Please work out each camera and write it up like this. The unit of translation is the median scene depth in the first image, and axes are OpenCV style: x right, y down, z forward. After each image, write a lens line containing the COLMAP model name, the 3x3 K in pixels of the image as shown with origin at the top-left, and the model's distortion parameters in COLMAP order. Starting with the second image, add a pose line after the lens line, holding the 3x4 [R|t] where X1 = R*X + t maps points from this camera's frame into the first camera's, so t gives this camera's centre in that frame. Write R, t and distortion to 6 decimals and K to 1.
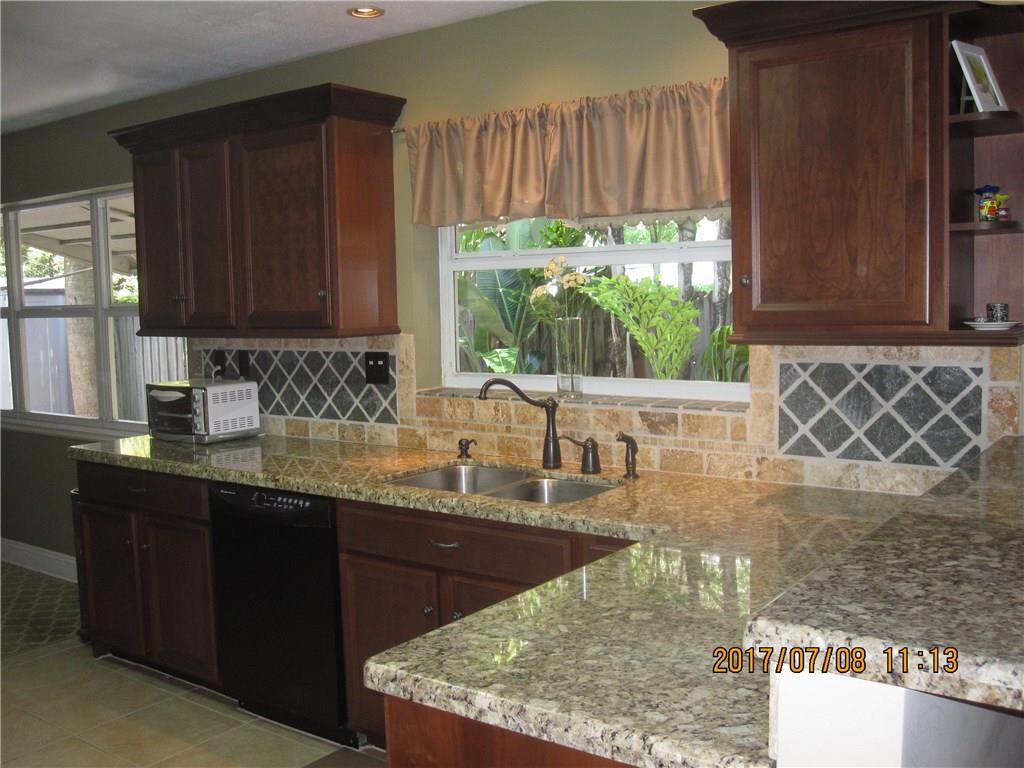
lens RADIAL K [[999.9, 0, 512.0], [0, 999.9, 384.0], [0, 0, 1]] dist [-0.079737, 0.031492]
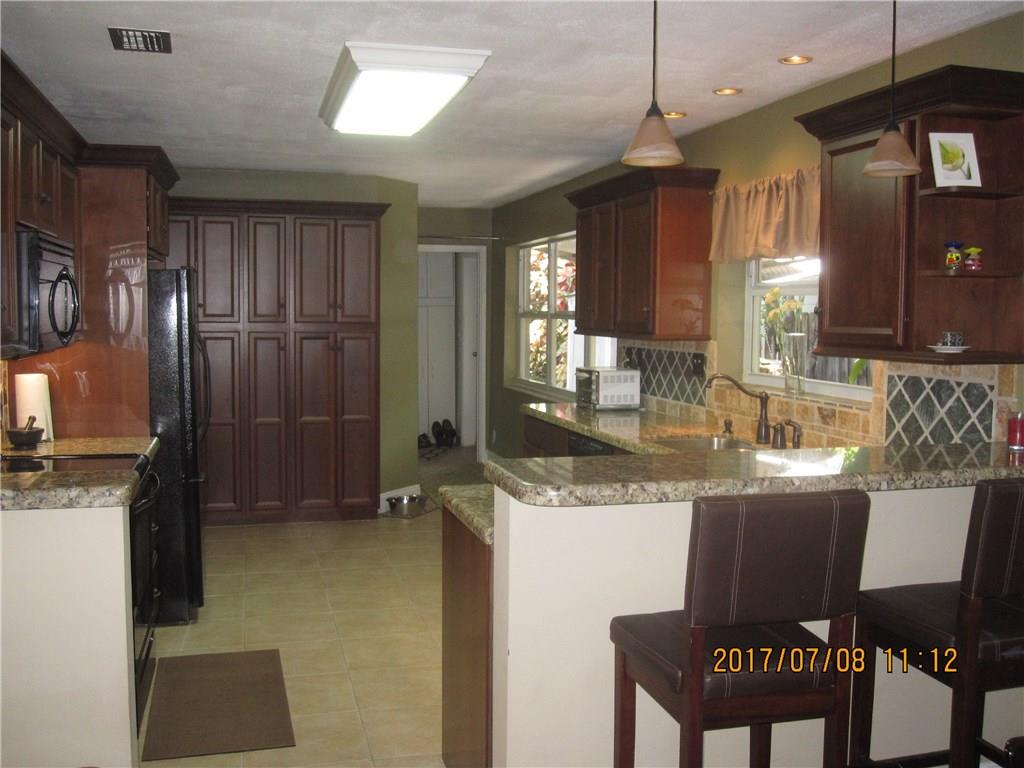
lens RADIAL K [[1005.8, 0, 512.0], [0, 1005.8, 384.0], [0, 0, 1]] dist [-0.037648, 0.025177]
pose [[0.782012, 0.074929, -0.618743, 0.575259], [-0.080836, 0.996555, 0.018515, 0.005582], [0.617999, 0.035538, 0.785375, -0.264059]]
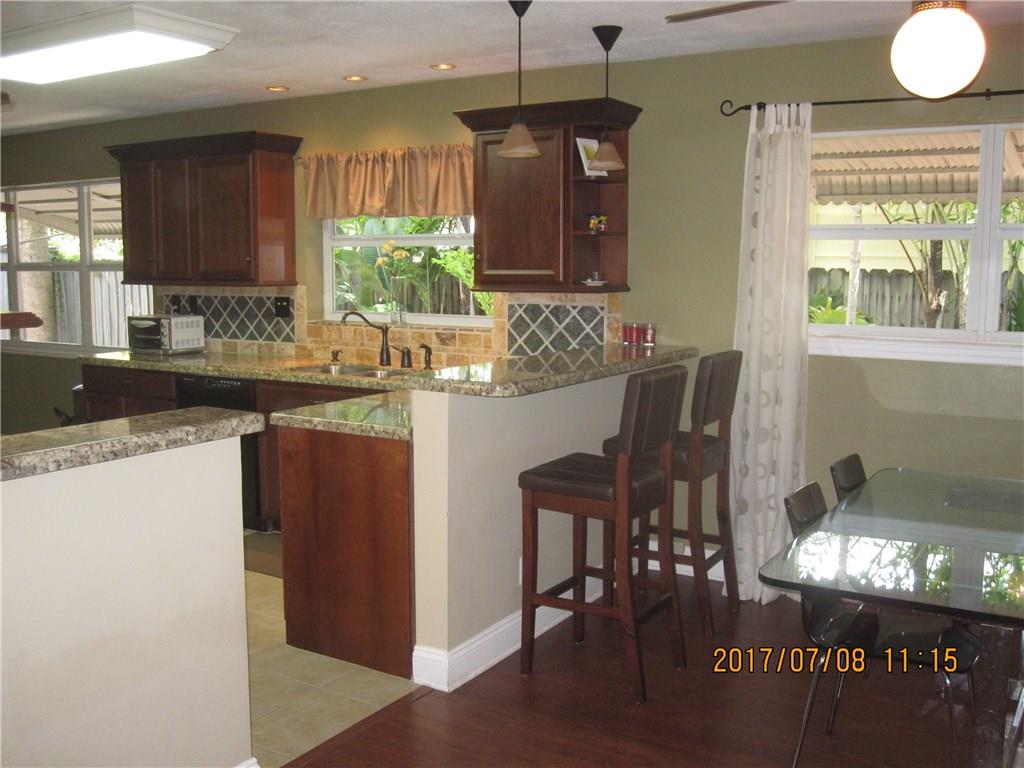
lens RADIAL K [[999.9, 0, 512.0], [0, 999.9, 384.0], [0, 0, 1]] dist [-0.079737, 0.031492]
pose [[0.996412, 0.014982, 0.083299, 0.106914], [-0.017632, 0.999358, 0.031174, 0.055379], [-0.082778, -0.032531, 0.996037, -0.662112]]
